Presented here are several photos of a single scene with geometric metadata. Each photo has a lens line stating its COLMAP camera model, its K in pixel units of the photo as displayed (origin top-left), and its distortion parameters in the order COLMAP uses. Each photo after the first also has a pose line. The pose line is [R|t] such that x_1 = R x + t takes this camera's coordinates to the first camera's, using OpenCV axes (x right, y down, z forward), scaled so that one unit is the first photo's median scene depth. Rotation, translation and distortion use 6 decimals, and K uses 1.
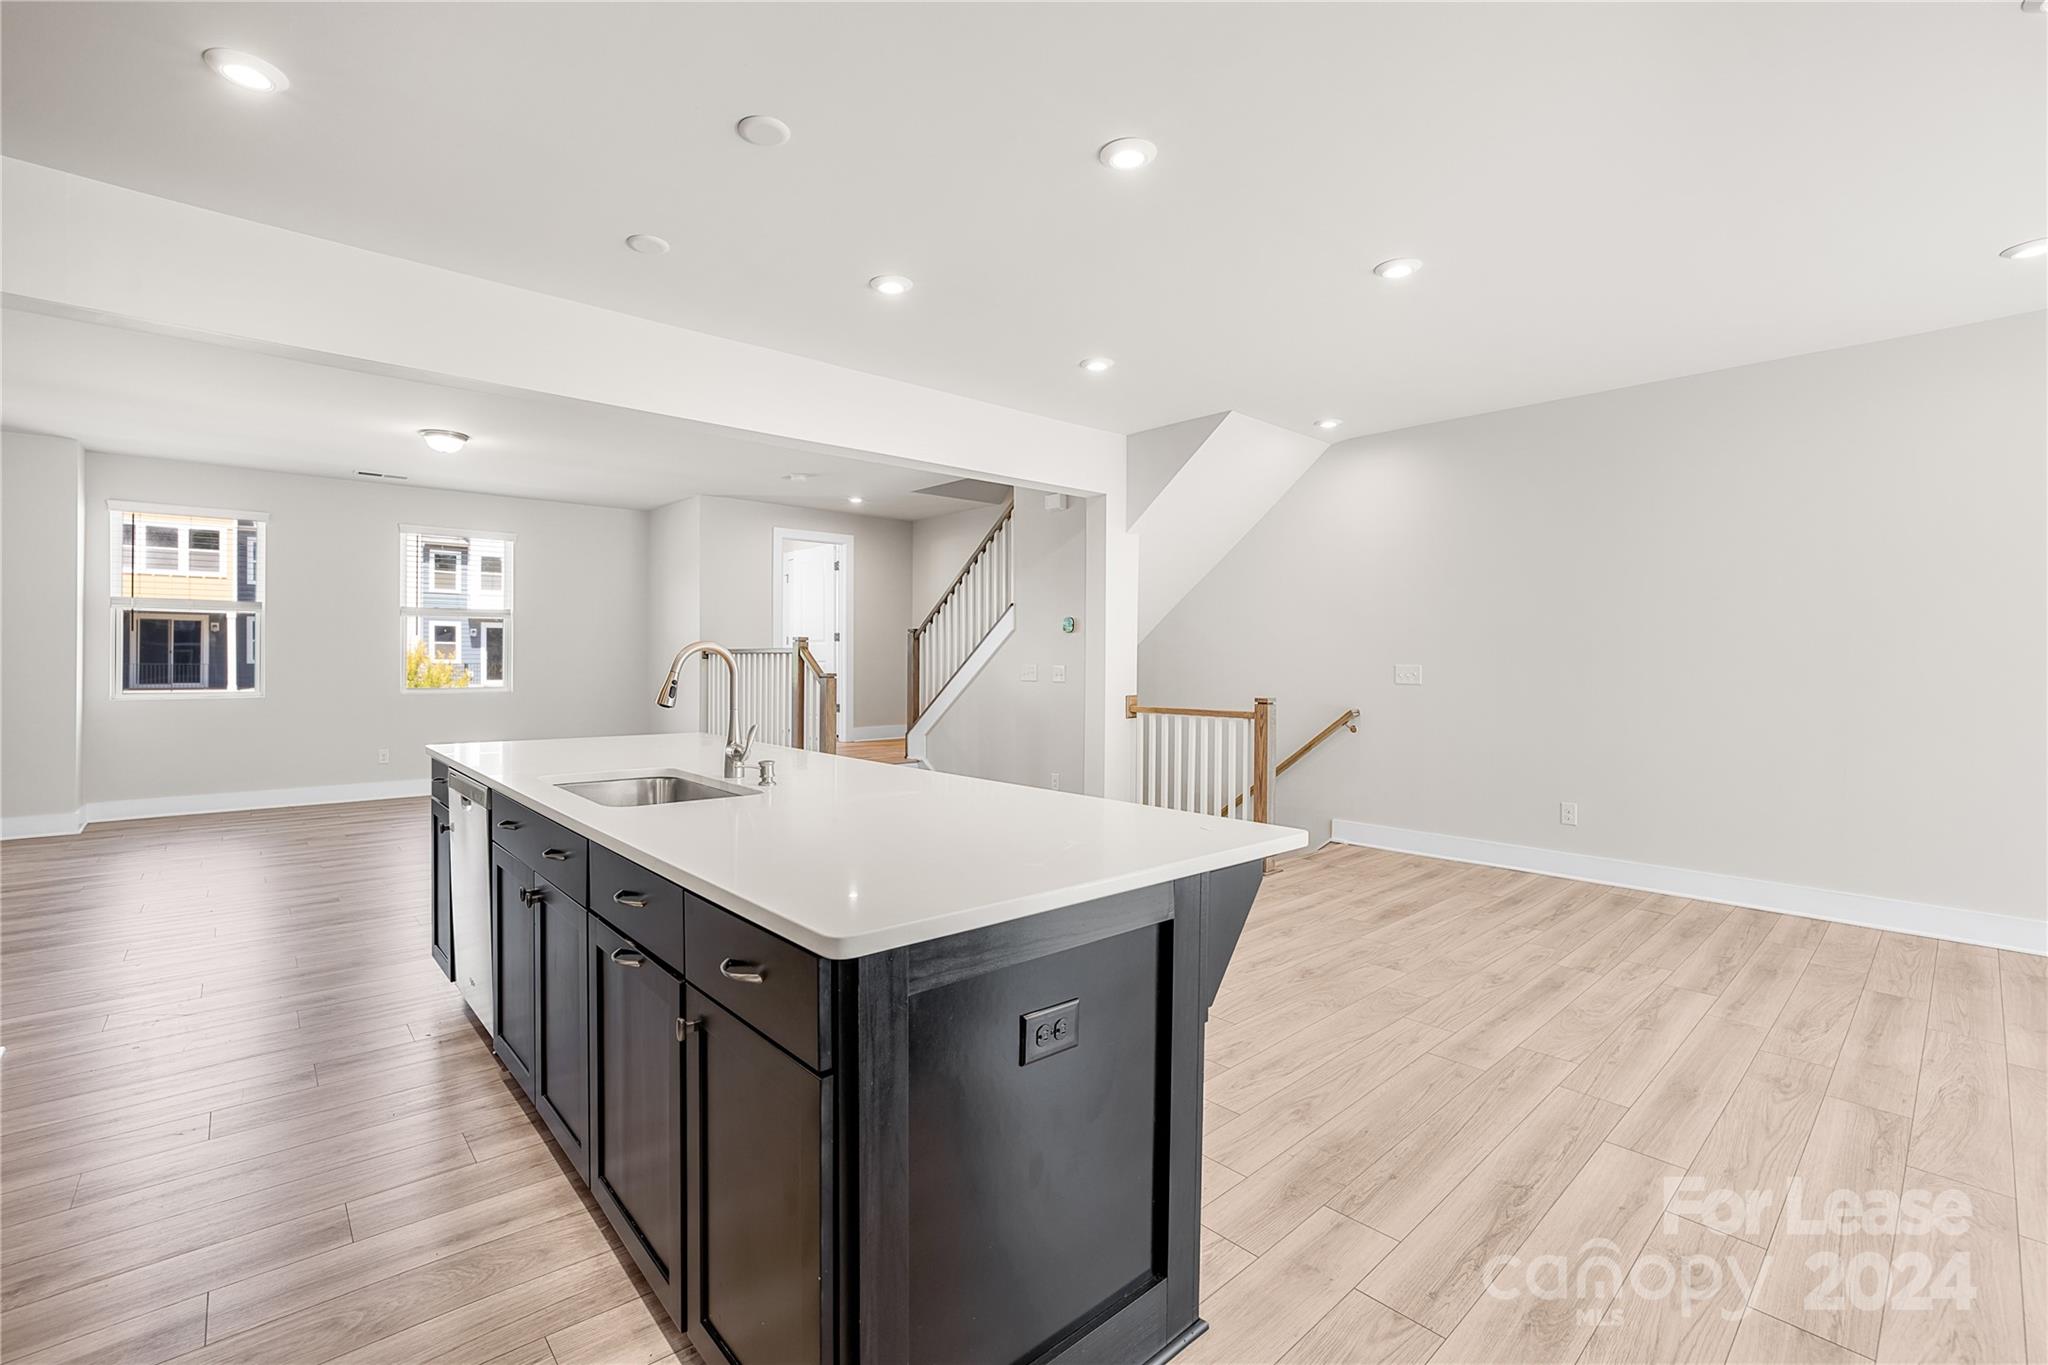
lens RADIAL K [[873.9, 0, 1014.8], [0, 873.9, 659.5], [0, 0, 1]] dist [-0.024699, 0.000221]
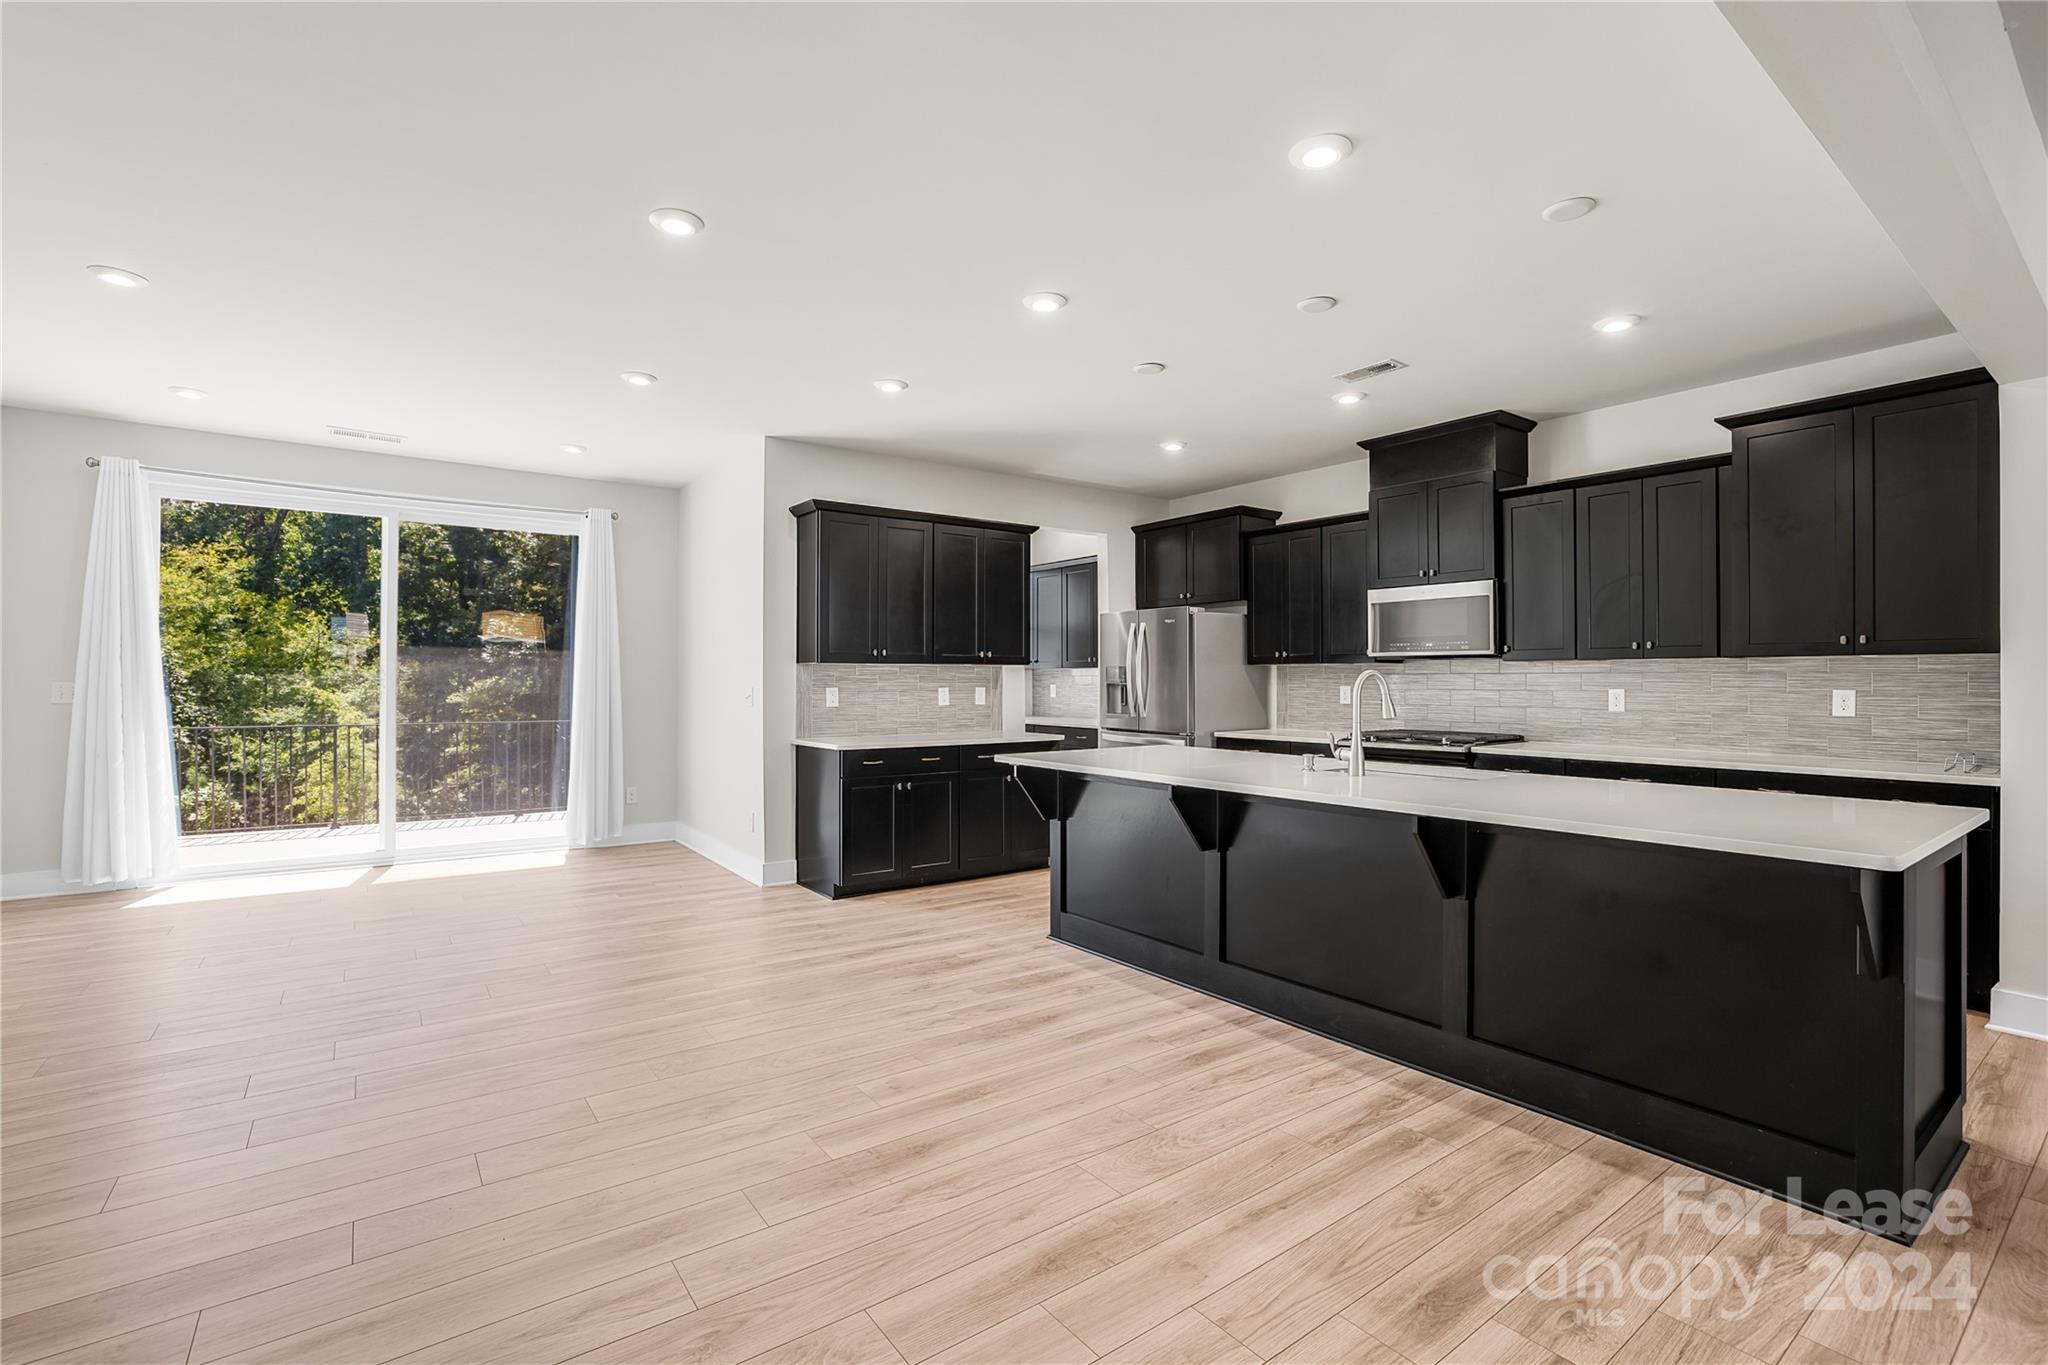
lens RADIAL K [[868.2, 0, 1022.3], [0, 868.2, 688.5], [0, 0, 1]] dist [-0.009977, 0.001052]
pose [[-0.996011, -0.010966, 0.088557, 0.017240], [-0.010505, 0.999929, 0.005669, 0.004263], [-0.088613, 0.004716, -0.996055, 0.872180]]
